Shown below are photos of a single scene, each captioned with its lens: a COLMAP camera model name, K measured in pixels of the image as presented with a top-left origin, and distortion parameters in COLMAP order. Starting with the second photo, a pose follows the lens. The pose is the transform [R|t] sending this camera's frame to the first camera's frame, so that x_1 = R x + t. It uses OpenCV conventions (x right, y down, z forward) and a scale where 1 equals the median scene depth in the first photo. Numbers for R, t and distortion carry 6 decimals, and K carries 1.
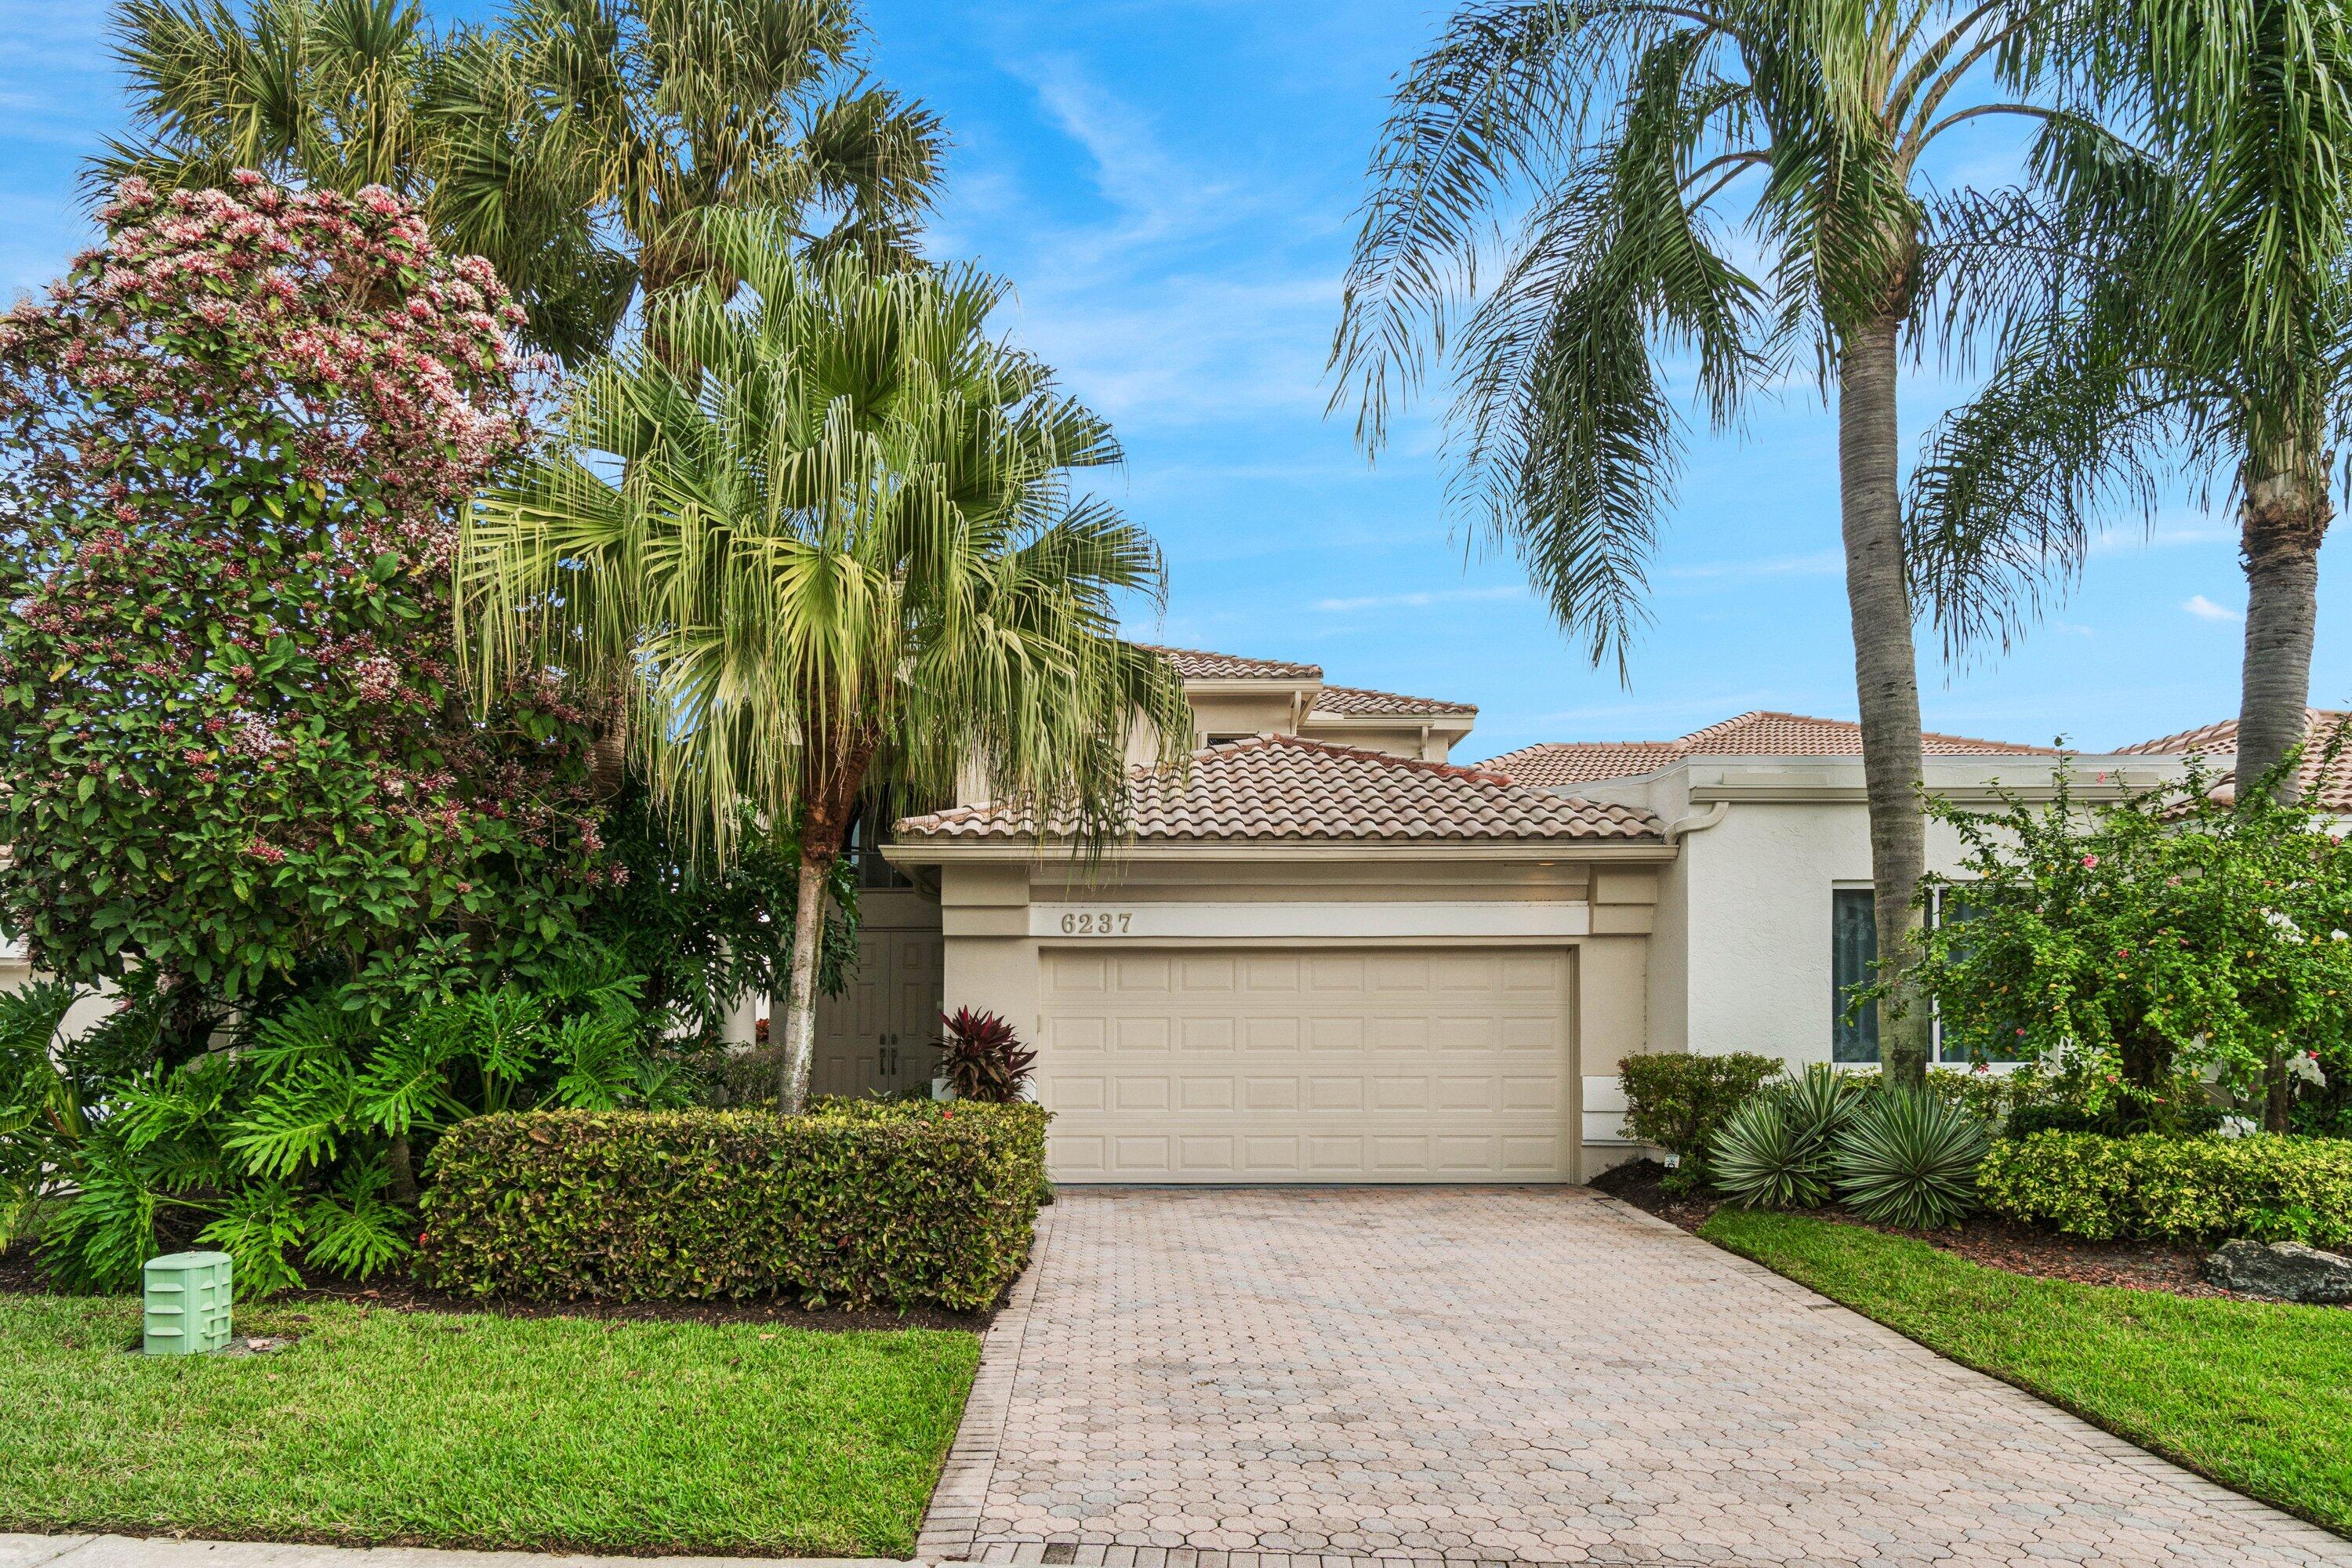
lens RADIAL K [[1010.8, 0, 1177.7], [0, 1010.8, 764.4], [0, 0, 1]] dist [0.000076, -0.000092]
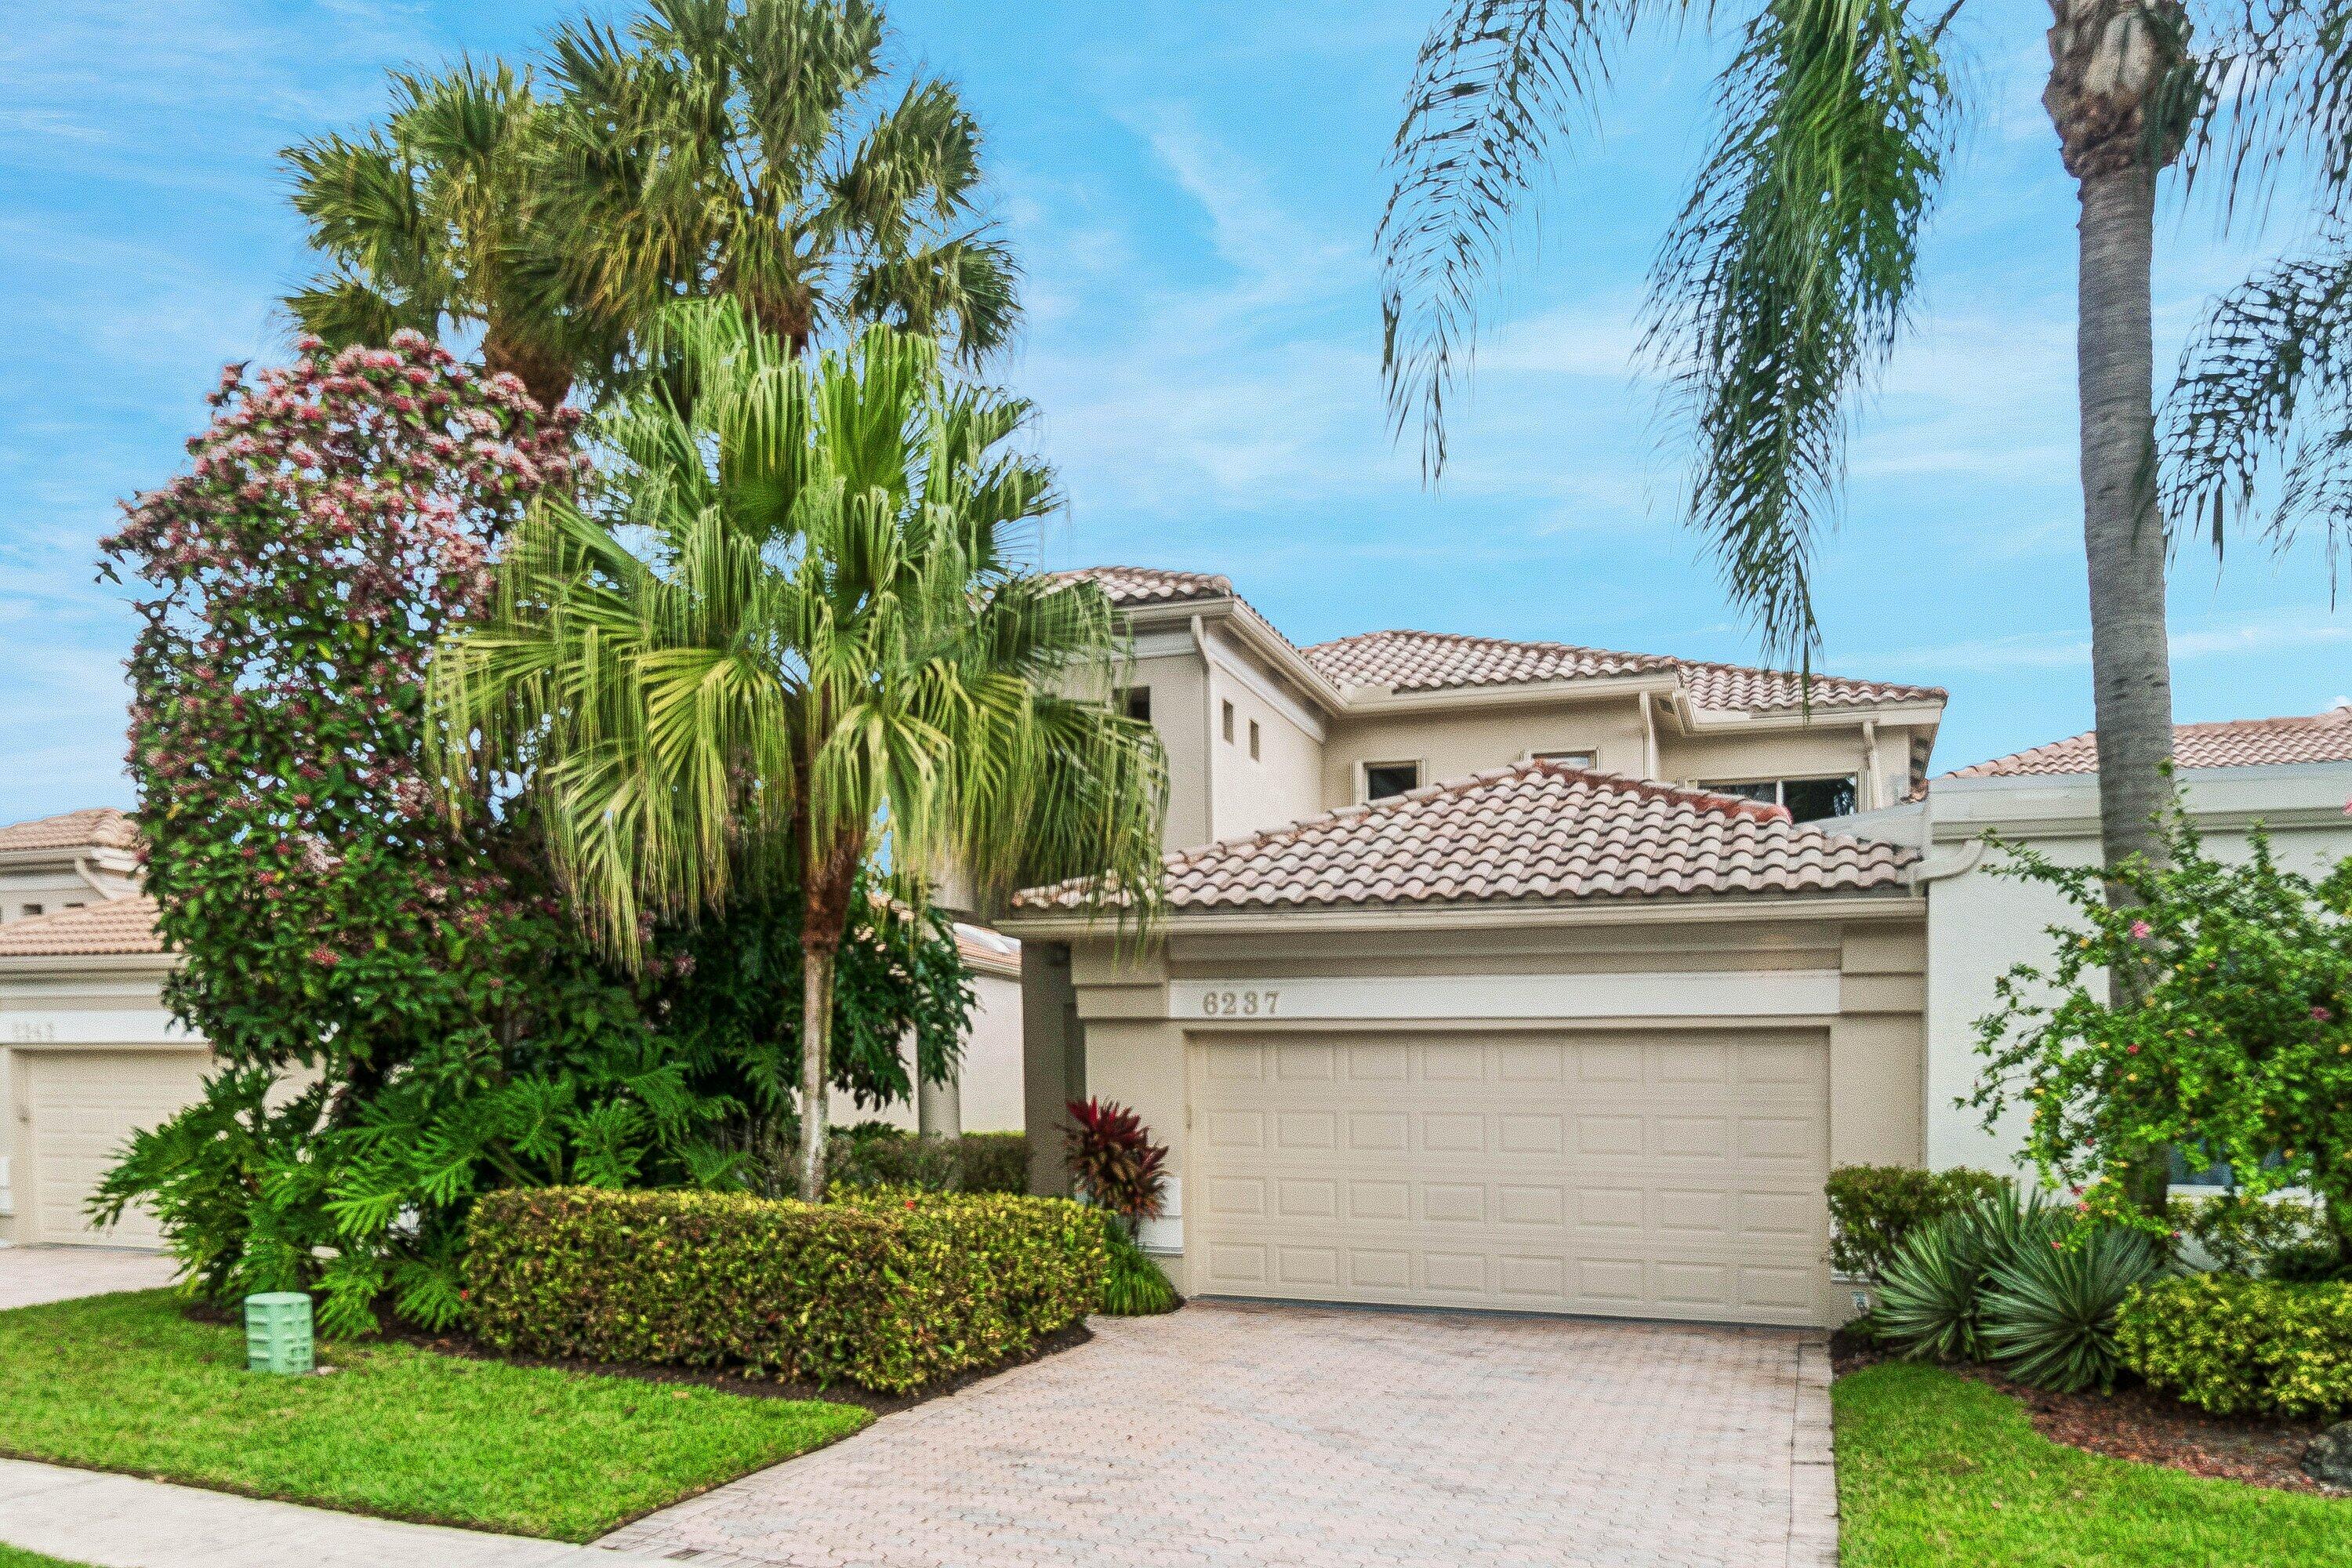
lens RADIAL K [[1244.7, 0, 1176.0], [0, 1244.7, 854.4], [0, 0, 1]] dist [0.000354, -0.000486]
pose [[0.963226, -0.040503, -0.265623, 0.417604], [0.051764, 0.998027, 0.035529, -0.030590], [0.263660, -0.047972, 0.963422, -0.105960]]
